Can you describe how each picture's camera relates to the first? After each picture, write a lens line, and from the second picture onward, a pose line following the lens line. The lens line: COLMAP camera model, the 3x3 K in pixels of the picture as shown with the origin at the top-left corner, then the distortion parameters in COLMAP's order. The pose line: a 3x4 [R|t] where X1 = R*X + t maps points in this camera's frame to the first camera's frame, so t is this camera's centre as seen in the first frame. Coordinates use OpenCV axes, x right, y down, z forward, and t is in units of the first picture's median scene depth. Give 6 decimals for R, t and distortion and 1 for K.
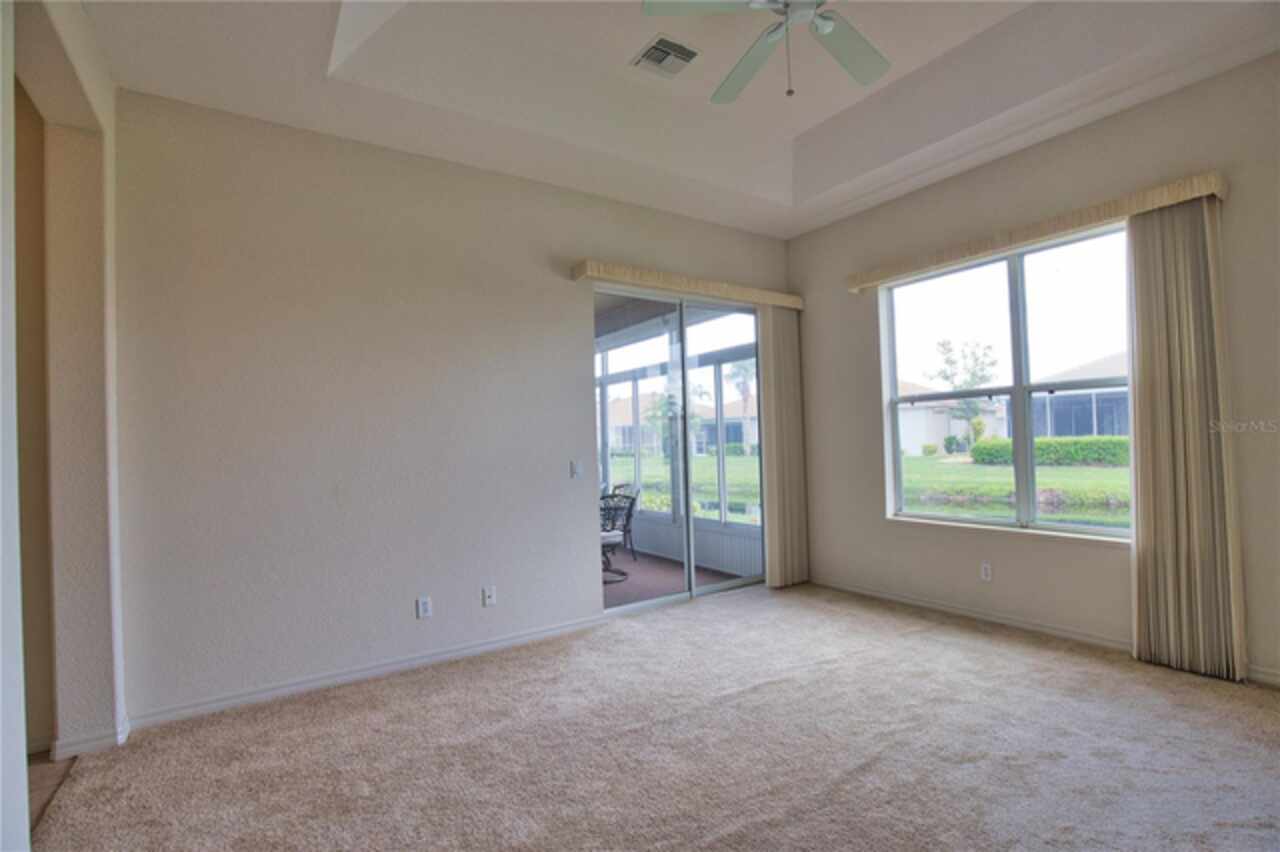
lens RADIAL K [[583.3, 0, 638.2], [0, 583.3, 426.9], [0, 0, 1]] dist [-0.033923, 0.006274]
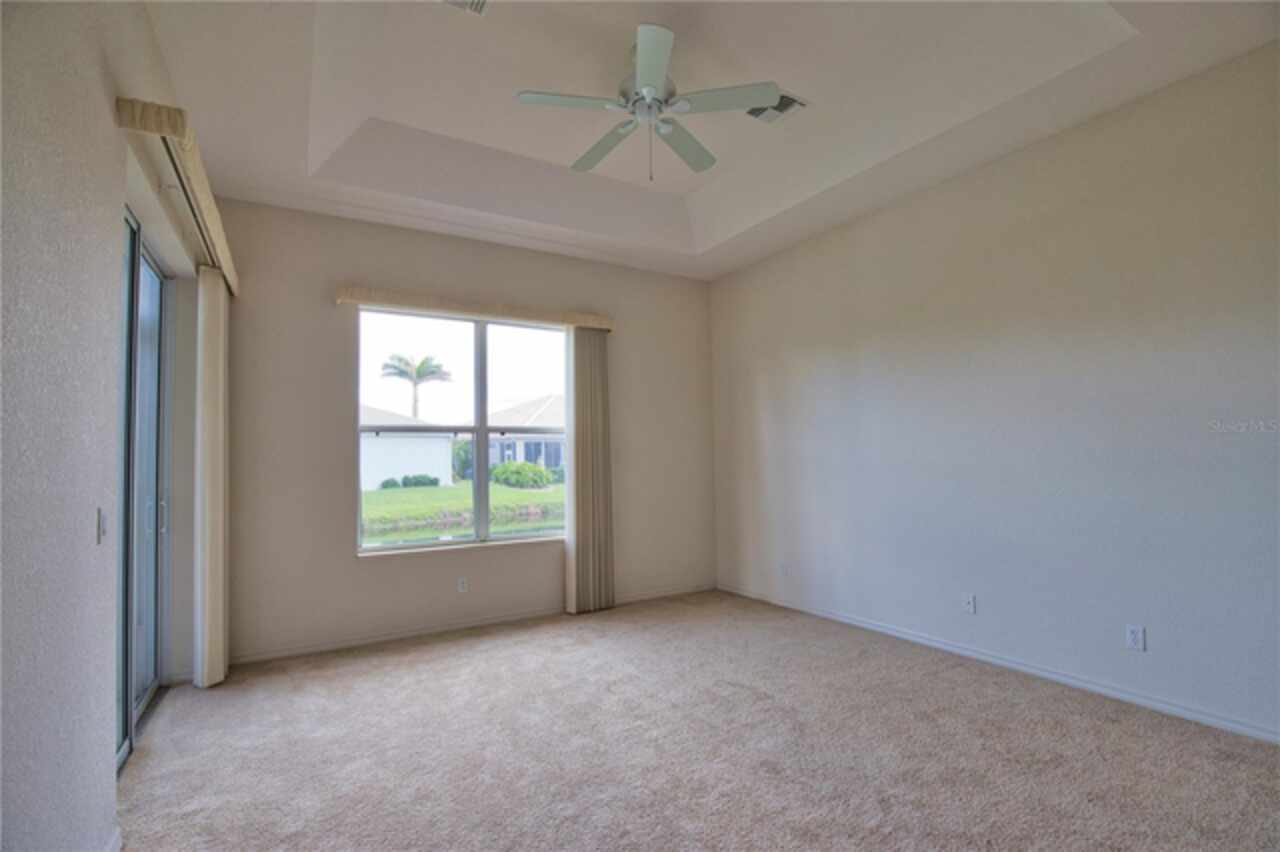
lens RADIAL K [[583.3, 0, 637.9], [0, 583.3, 431.7], [0, 0, 1]] dist [-0.033923, 0.006274]
pose [[0.051524, 0.077312, 0.995675, -0.562125], [-0.008781, 0.996995, -0.076960, 0.032236], [-0.998633, -0.004778, 0.052048, 0.597490]]
